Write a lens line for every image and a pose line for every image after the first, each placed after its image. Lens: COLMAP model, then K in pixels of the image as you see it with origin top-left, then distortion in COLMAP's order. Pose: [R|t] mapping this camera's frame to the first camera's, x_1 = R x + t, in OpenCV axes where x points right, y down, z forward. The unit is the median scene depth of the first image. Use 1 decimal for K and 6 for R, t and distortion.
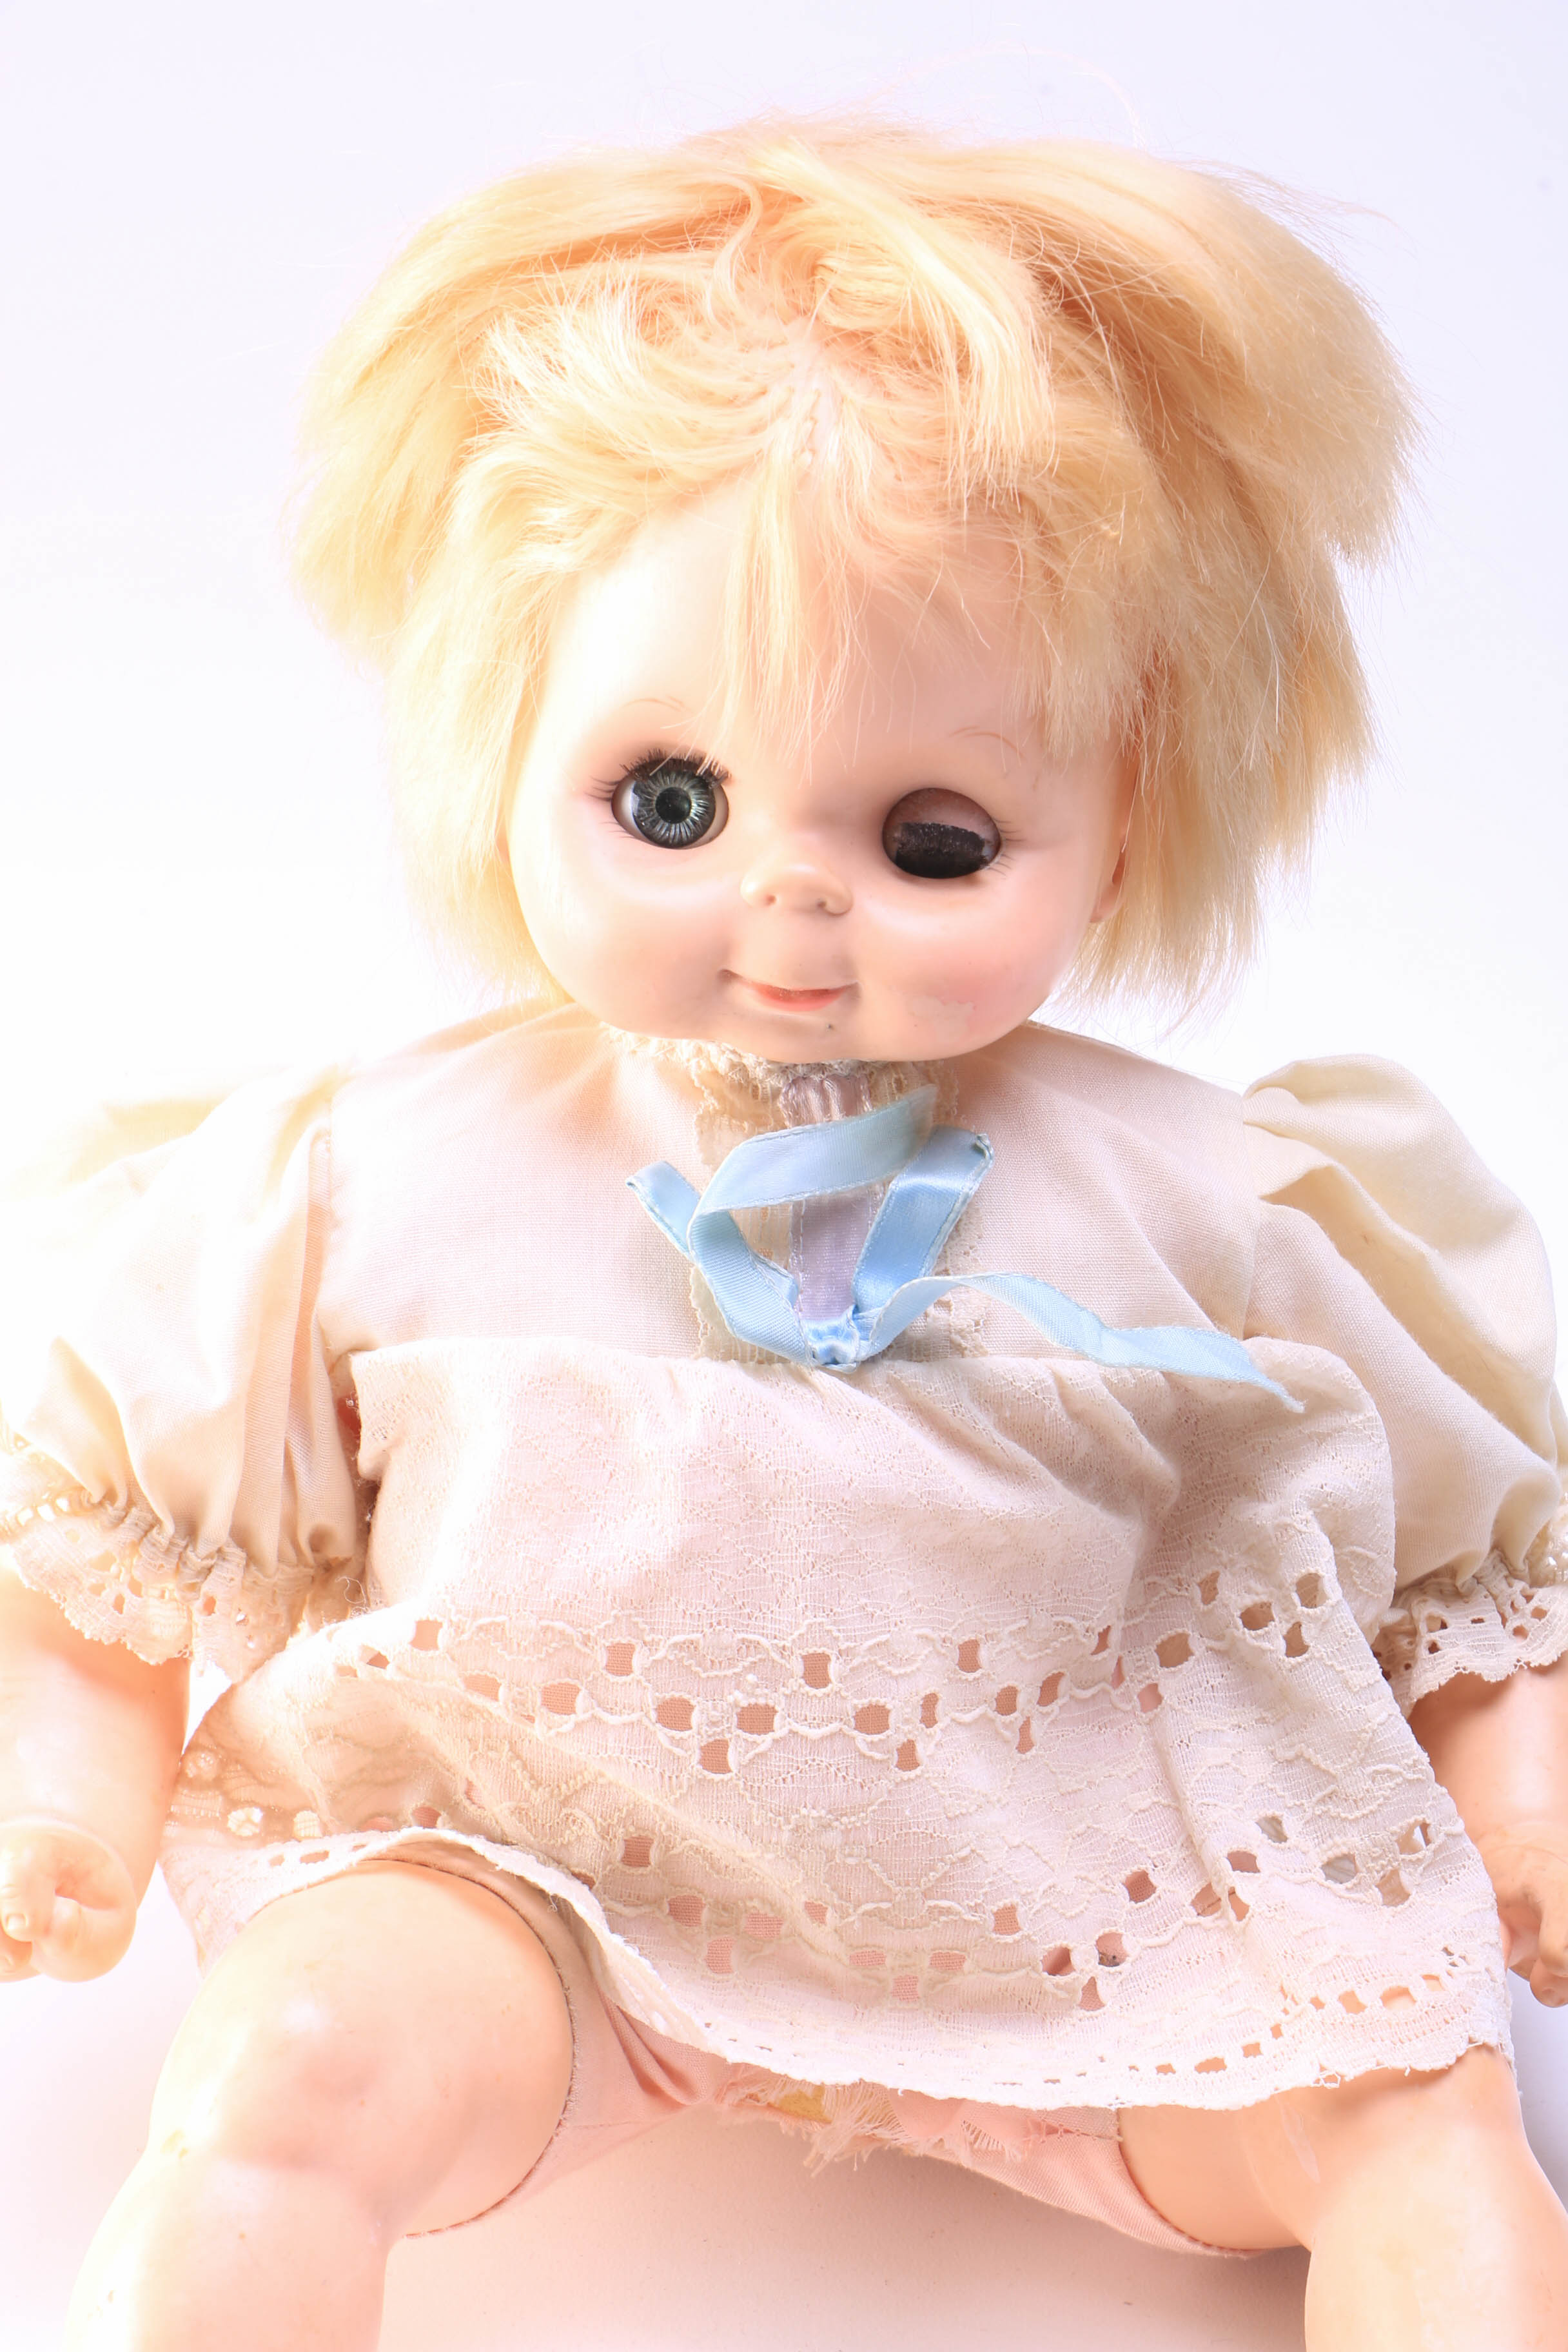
lens RADIAL K [[6783.8, 0, 798.9], [0, 6783.8, 1169.5], [0, 0, 1]] dist [0.418667, 0.000000]
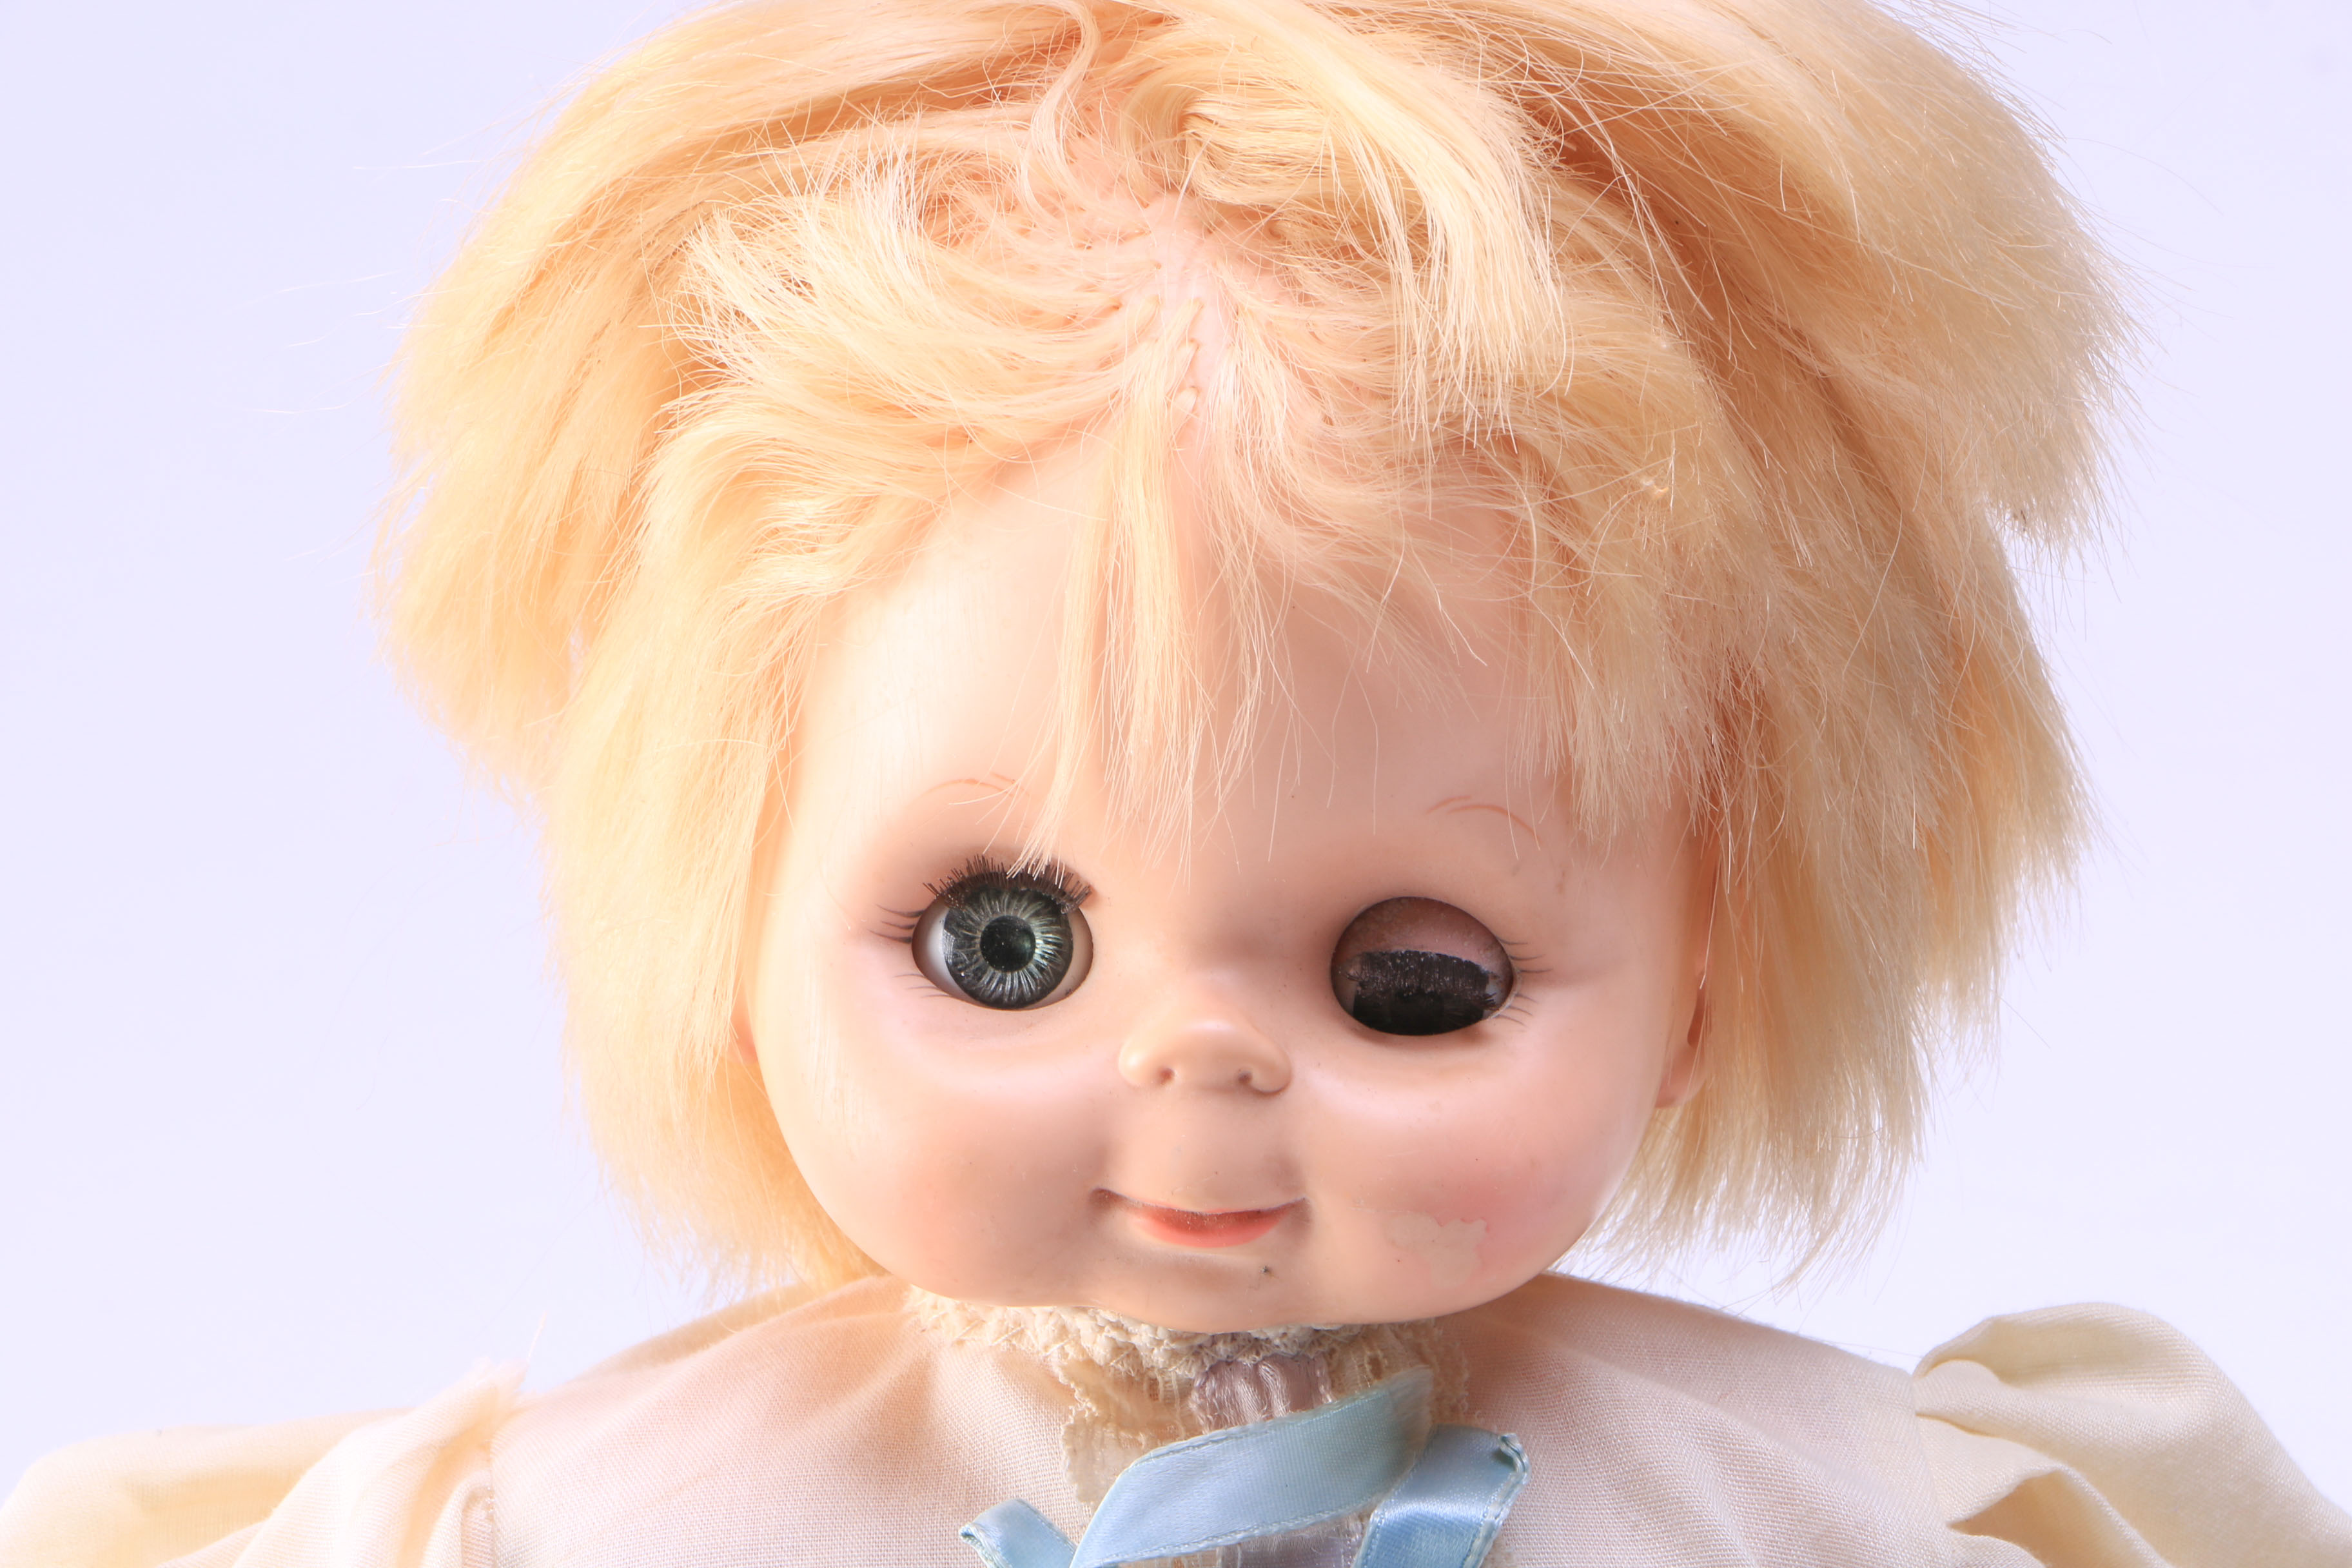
lens RADIAL K [[13347.8, 0, 1179.4], [0, 13347.8, 797.1], [0, 0, 1]] dist [1.231513, 0.000000]
pose [[0.998693, -0.049949, 0.010820, -0.014972], [0.050801, 0.993343, -0.103390, 0.064538], [-0.005584, 0.103805, 0.994582, -0.268577]]
